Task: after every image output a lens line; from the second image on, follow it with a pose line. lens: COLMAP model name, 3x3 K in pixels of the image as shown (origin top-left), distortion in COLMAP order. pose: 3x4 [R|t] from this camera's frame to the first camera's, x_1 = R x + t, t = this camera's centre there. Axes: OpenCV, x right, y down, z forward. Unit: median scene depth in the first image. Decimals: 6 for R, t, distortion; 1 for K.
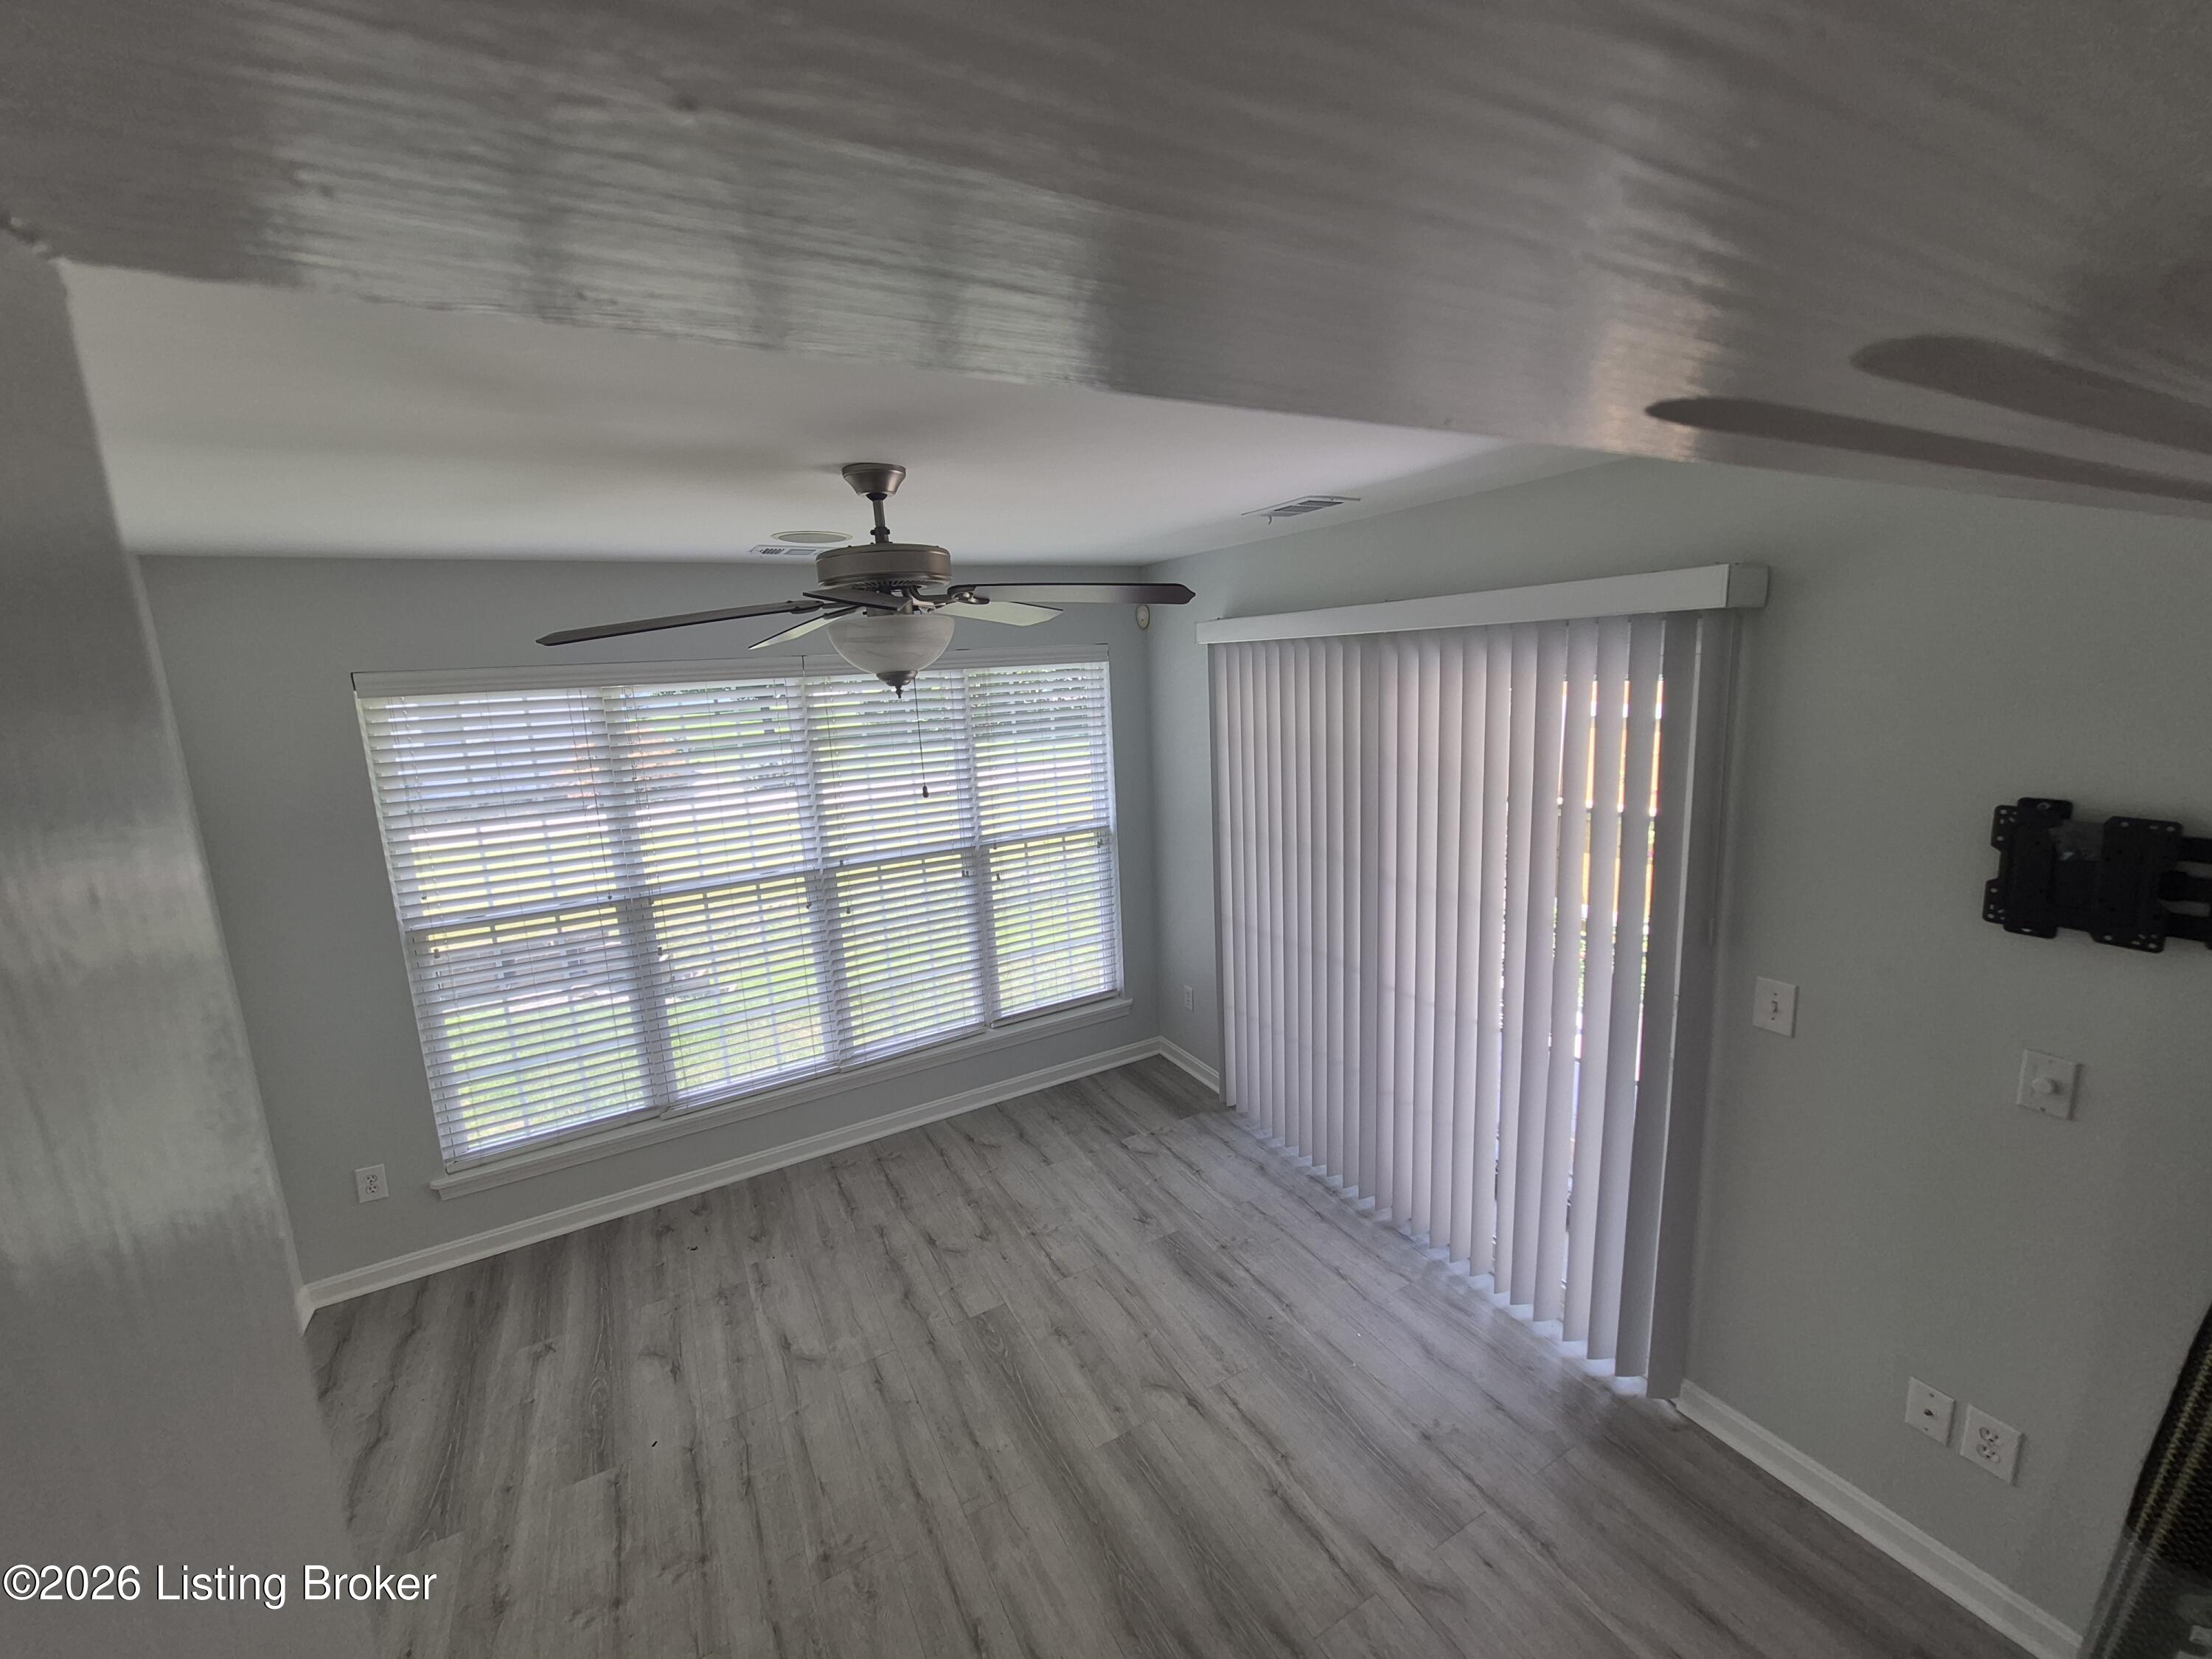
lens RADIAL K [[869.4, 0, 1116.5], [0, 869.4, 829.0], [0, 0, 1]] dist [0.007372, -0.001921]
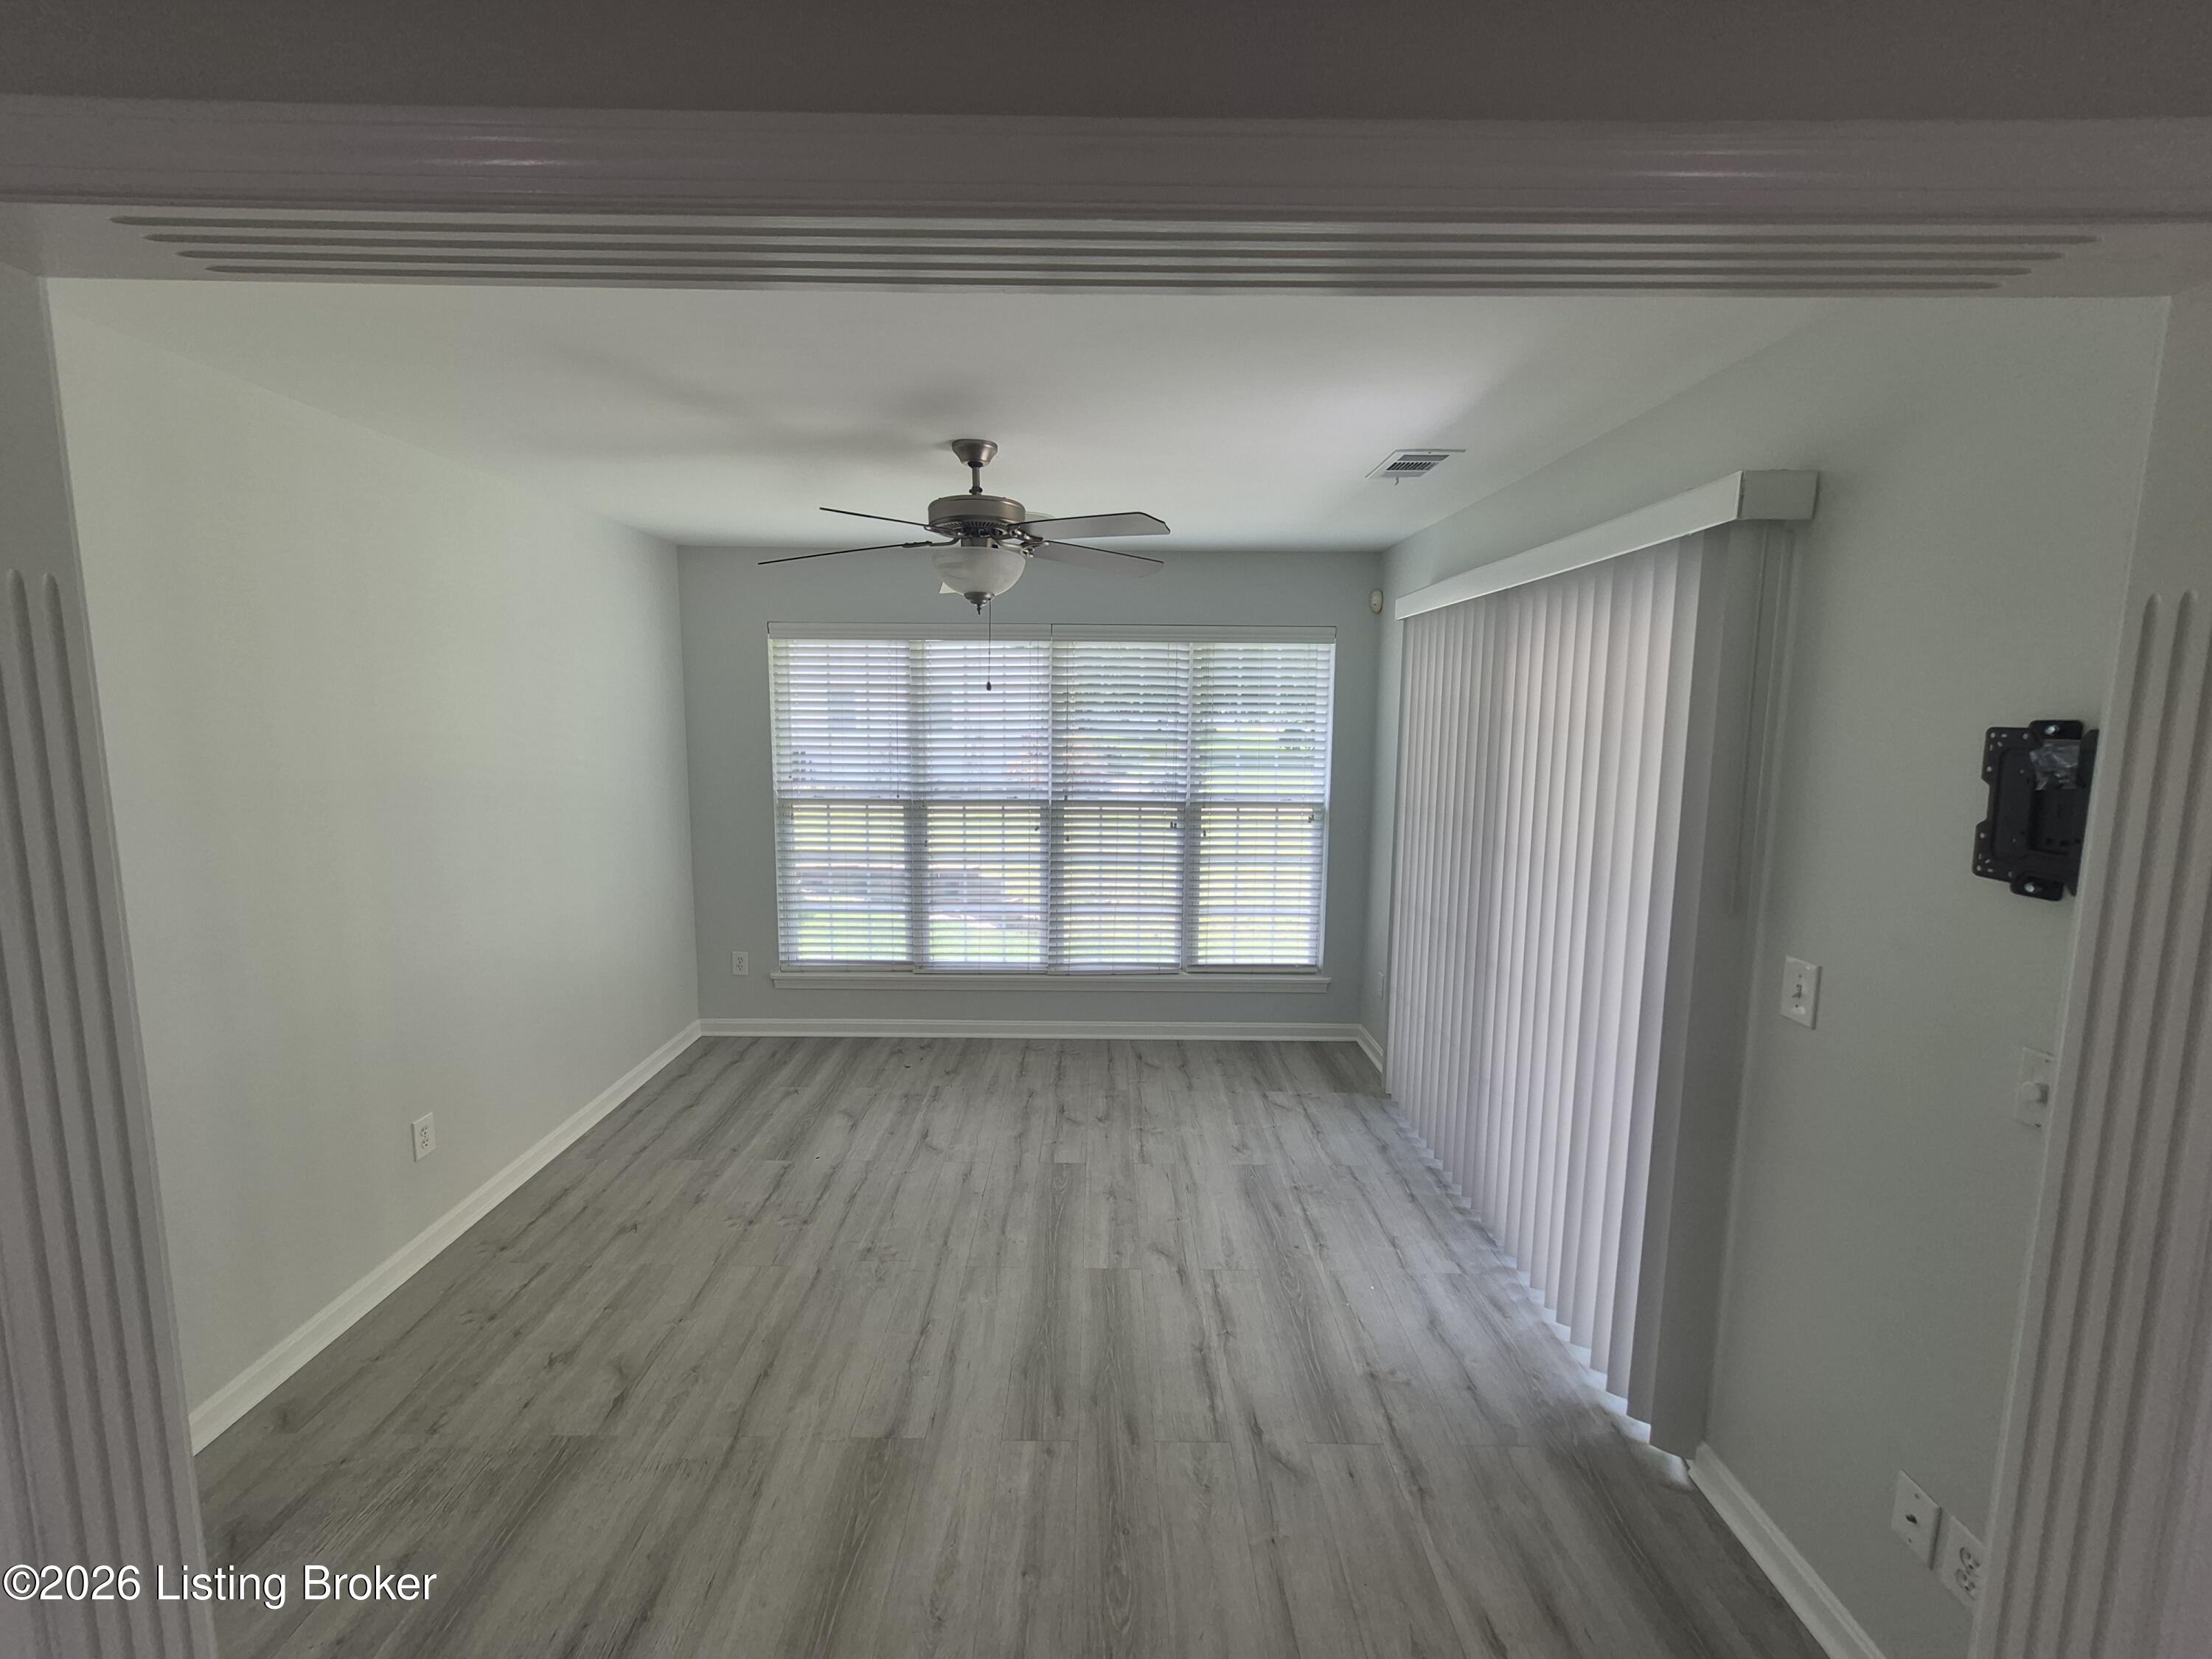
lens RADIAL K [[869.4, 0, 1098.4], [0, 869.4, 824.4], [0, 0, 1]] dist [0.007372, -0.001921]
pose [[0.874260, 0.118994, -0.470648, 0.383688], [-0.138782, 0.990295, -0.007420, 0.102807], [0.465197, 0.071804, 0.882290, -0.051212]]
